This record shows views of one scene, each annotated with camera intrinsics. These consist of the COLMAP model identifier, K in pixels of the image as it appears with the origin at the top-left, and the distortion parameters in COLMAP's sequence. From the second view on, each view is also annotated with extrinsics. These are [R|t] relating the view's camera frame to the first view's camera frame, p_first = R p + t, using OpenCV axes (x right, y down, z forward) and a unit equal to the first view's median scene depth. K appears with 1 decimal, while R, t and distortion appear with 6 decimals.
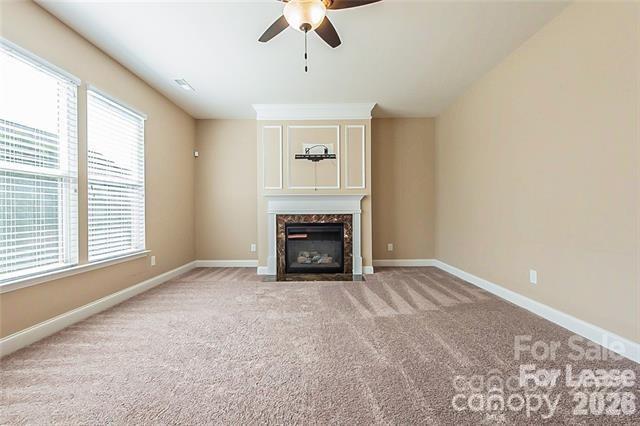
lens RADIAL K [[270.5, 0, 318.3], [0, 270.5, 211.1], [0, 0, 1]] dist [0.000113, -0.000894]
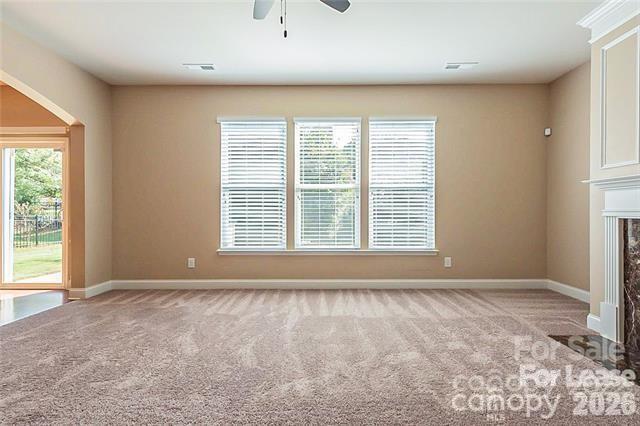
lens RADIAL K [[270.5, 0, 317.9], [0, 270.5, 212.2], [0, 0, 1]] dist [0.000113, -0.000894]
pose [[0.013656, 0.006935, -0.999883, 0.376439], [0.000215, 0.999976, 0.006938, -0.003540], [0.999907, -0.000310, 0.013654, 0.541786]]
